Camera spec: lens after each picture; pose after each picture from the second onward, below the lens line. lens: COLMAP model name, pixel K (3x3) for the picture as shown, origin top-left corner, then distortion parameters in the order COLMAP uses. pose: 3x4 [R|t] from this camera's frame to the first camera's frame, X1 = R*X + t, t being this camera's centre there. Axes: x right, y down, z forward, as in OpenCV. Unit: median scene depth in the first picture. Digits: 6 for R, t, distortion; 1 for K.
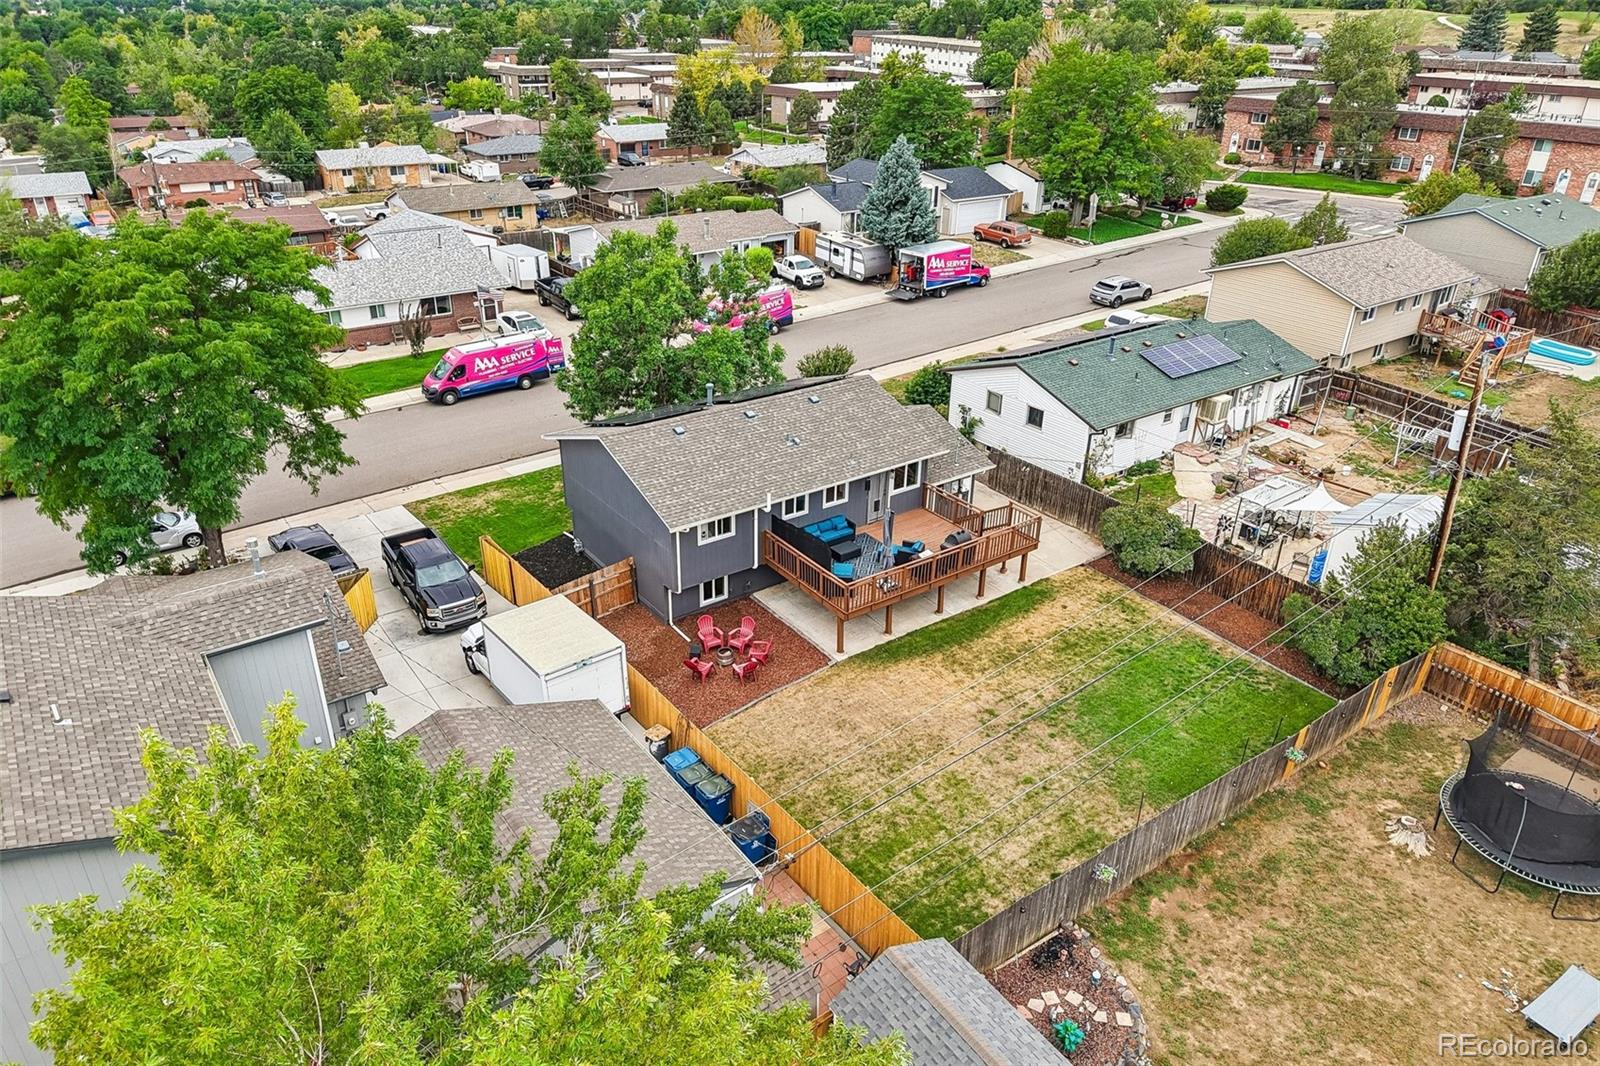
lens RADIAL K [[1070.2, 0, 798.3], [0, 1070.2, 536.0], [0, 0, 1]] dist [0.024952, -0.021261]
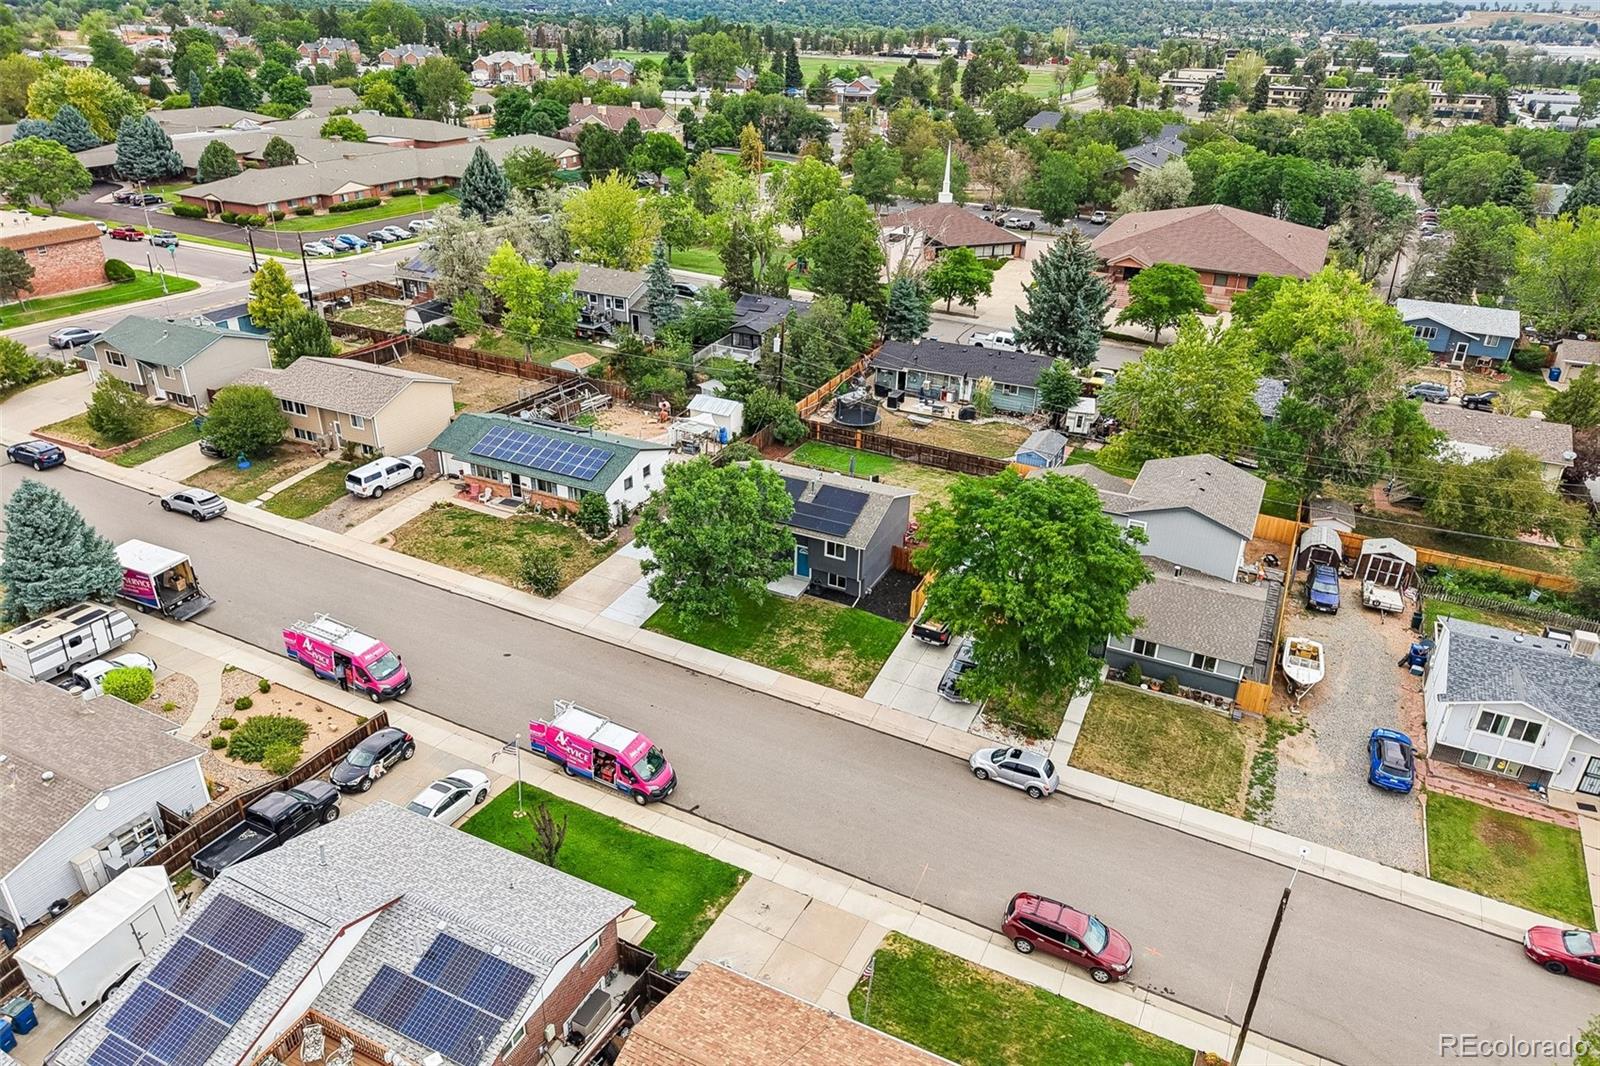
lens RADIAL K [[1065.7, 0, 800.0], [0, 1065.7, 533.0], [0, 0, 1]] dist [0.042450, -0.033783]
pose [[-0.470645, -0.414511, 0.778892, -1.492939], [0.371548, 0.707580, 0.601068, -1.157215], [-0.800278, 0.572285, -0.179009, 1.401353]]
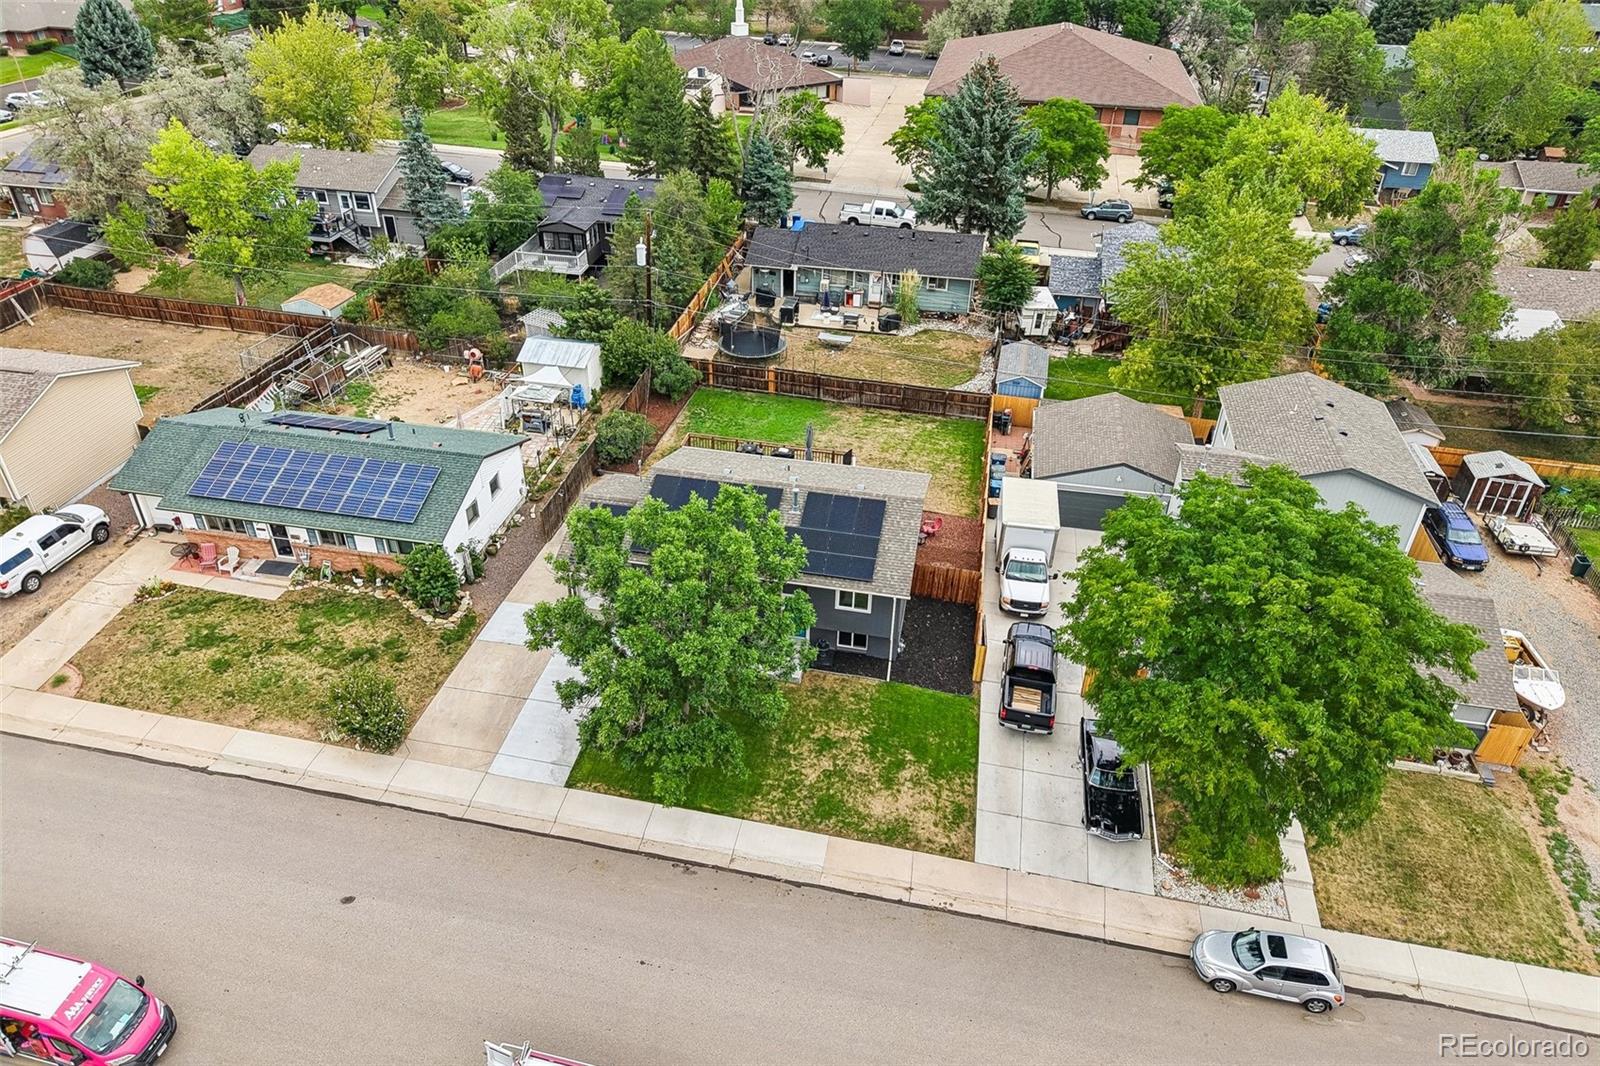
lens RADIAL K [[1074.8, 0, 794.8], [0, 1074.8, 532.3], [0, 0, 1]] dist [0.016902, -0.006607]
pose [[-0.679770, -0.426758, 0.596481, -0.776312], [0.303311, 0.576900, 0.758412, -0.975039], [-0.667769, 0.696465, -0.262719, 1.344474]]
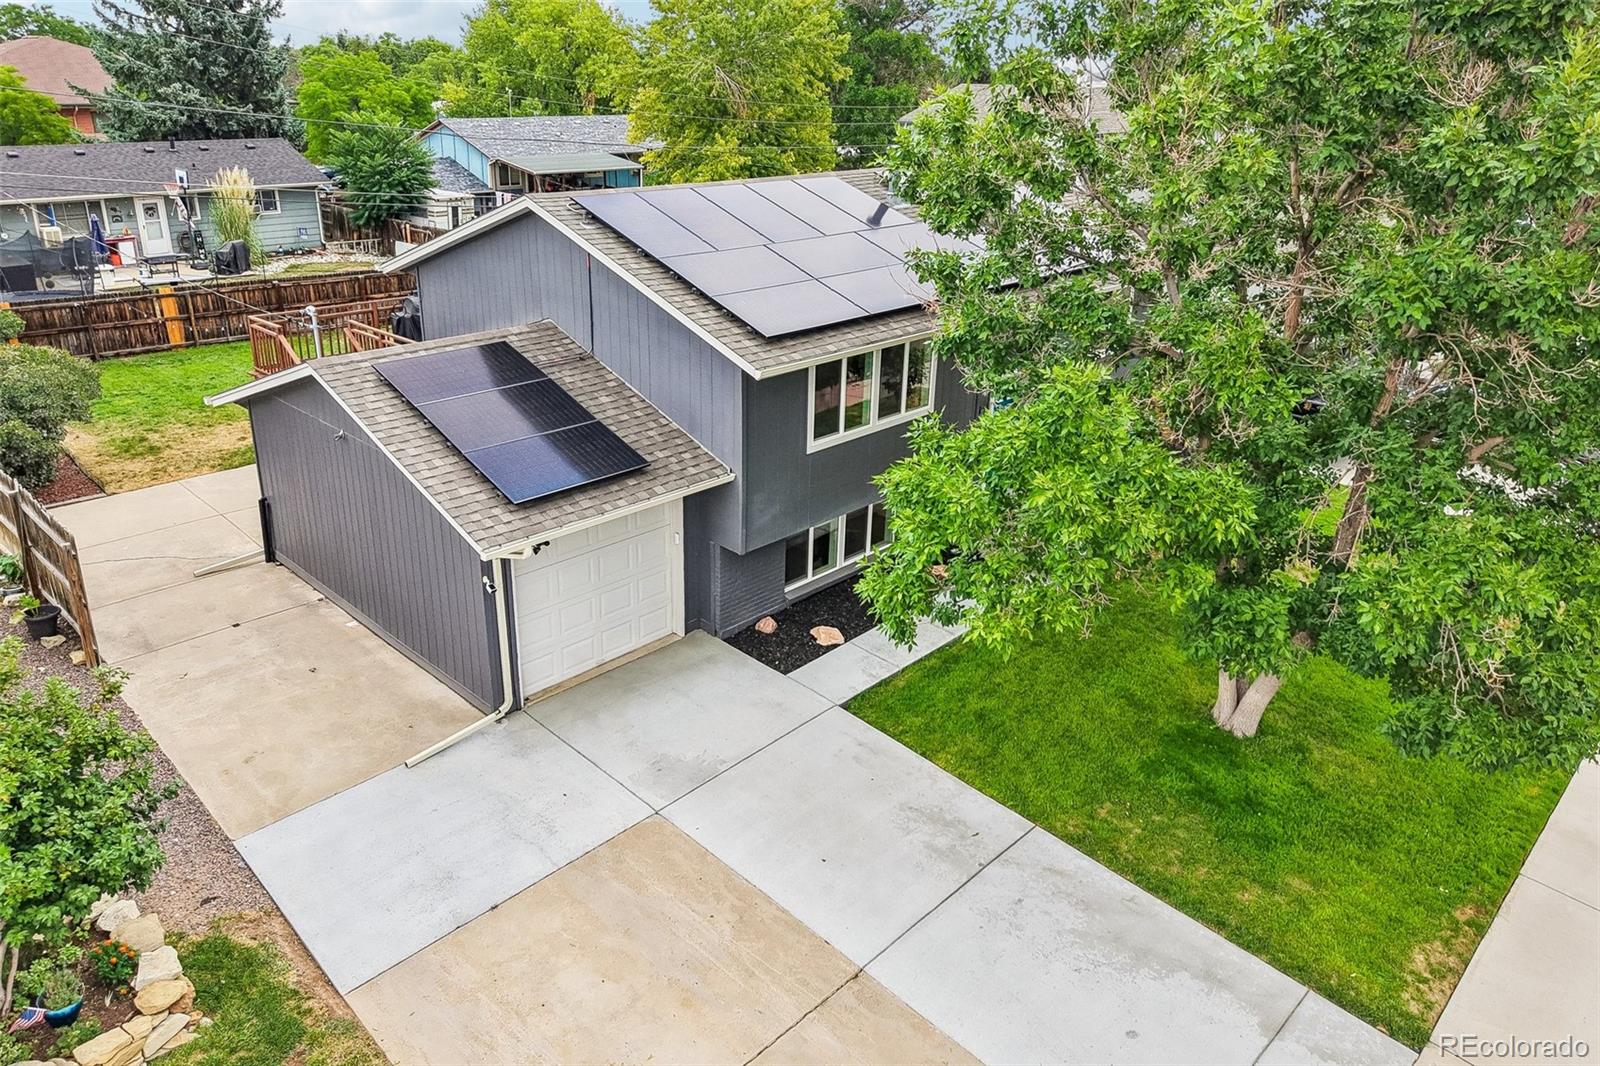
lens RADIAL K [[1103.9, 0, 796.1], [0, 1103.9, 483.1], [0, 0, 1]] dist [0.004270, 0.000021]
pose [[-0.985624, 0.029908, -0.166287, 0.044452], [-0.101697, 0.680928, 0.725255, -0.393198], [0.134920, 0.731739, -0.668097, 1.443561]]
